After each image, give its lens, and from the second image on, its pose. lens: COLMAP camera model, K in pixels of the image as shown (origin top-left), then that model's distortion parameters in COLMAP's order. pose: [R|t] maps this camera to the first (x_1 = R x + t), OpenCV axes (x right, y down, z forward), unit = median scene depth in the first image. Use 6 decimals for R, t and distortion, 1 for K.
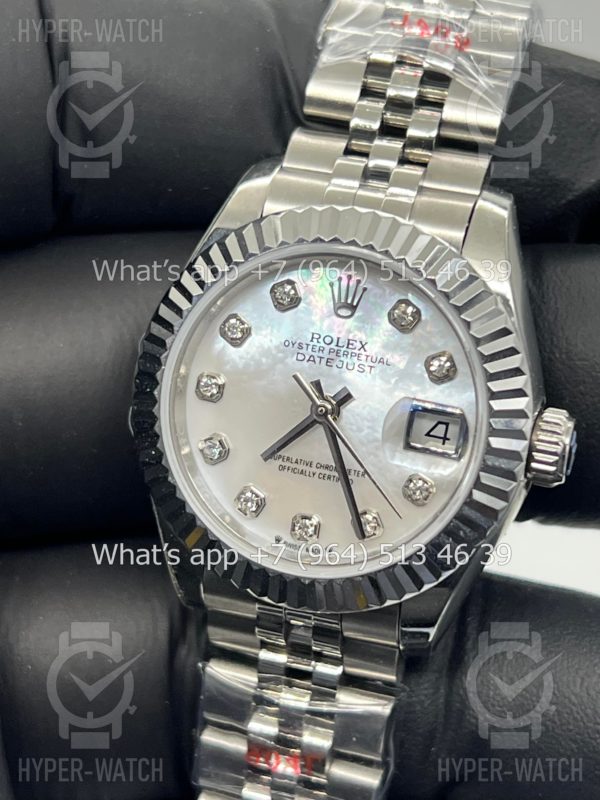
lens RADIAL K [[1832.7, 0, 302.0], [0, 1832.7, 406.1], [0, 0, 1]] dist [0.403783, 0.000000]
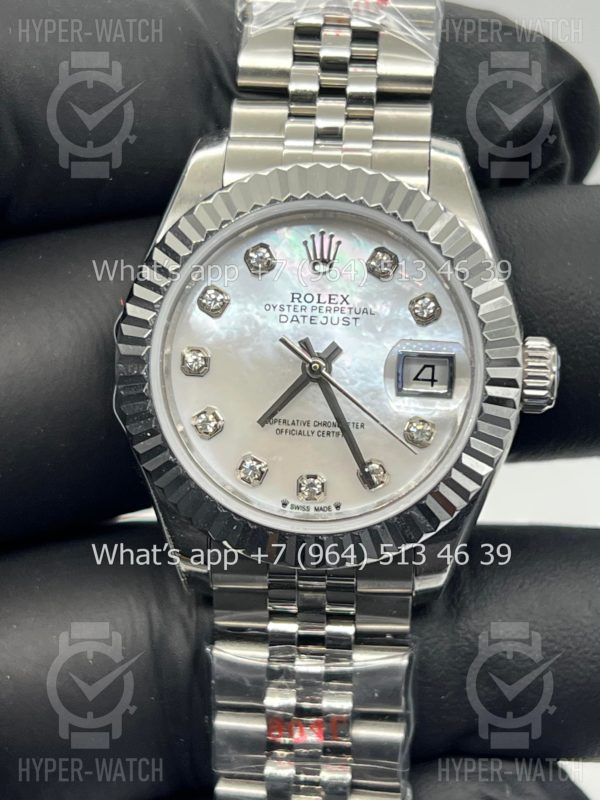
lens RADIAL K [[1832.7, 0, 305.0], [0, 1832.7, 402.8], [0, 0, 1]] dist [0.403783, 0.000000]
pose [[0.974677, -0.129996, 0.181947, -0.176370], [0.139119, 0.989536, -0.038255, 0.058234], [-0.175071, 0.062598, 0.982564, 0.015372]]
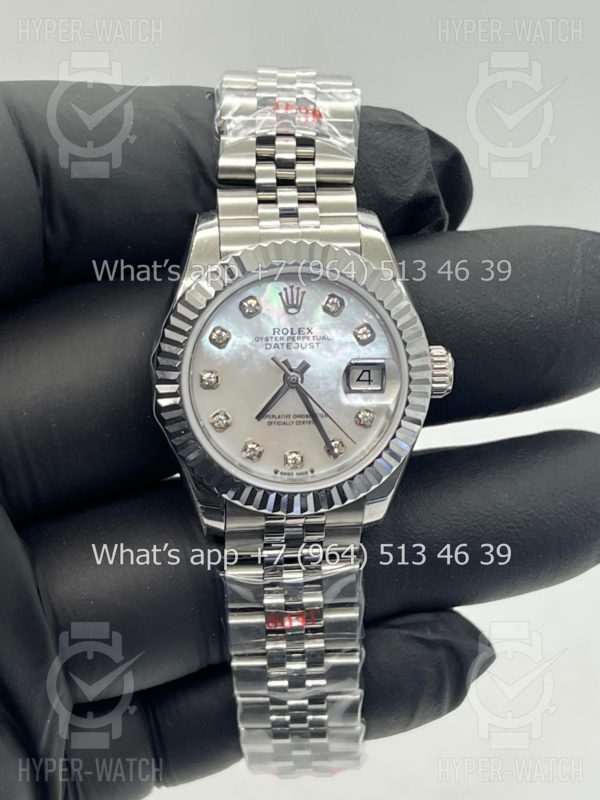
lens RADIAL K [[1832.7, 0, 309.5], [0, 1832.7, 397.7], [0, 0, 1]] dist [0.403783, 0.000000]
pose [[0.932588, -0.208808, 0.294414, -0.406309], [0.198119, 0.977951, 0.066030, -0.076192], [-0.301711, -0.003249, 0.953394, -0.401508]]
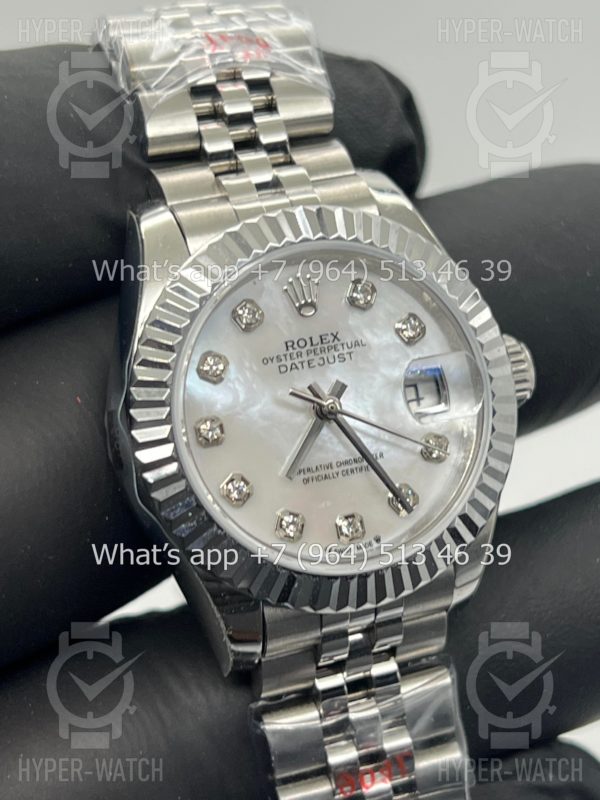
lens RADIAL K [[1832.7, 0, 299.8], [0, 1832.7, 394.6], [0, 0, 1]] dist [0.403783, 0.000000]
pose [[0.793474, -0.321535, 0.516735, -0.506732], [0.377391, 0.926048, -0.003277, -0.007187], [-0.477468, 0.197611, 0.856139, 0.147901]]
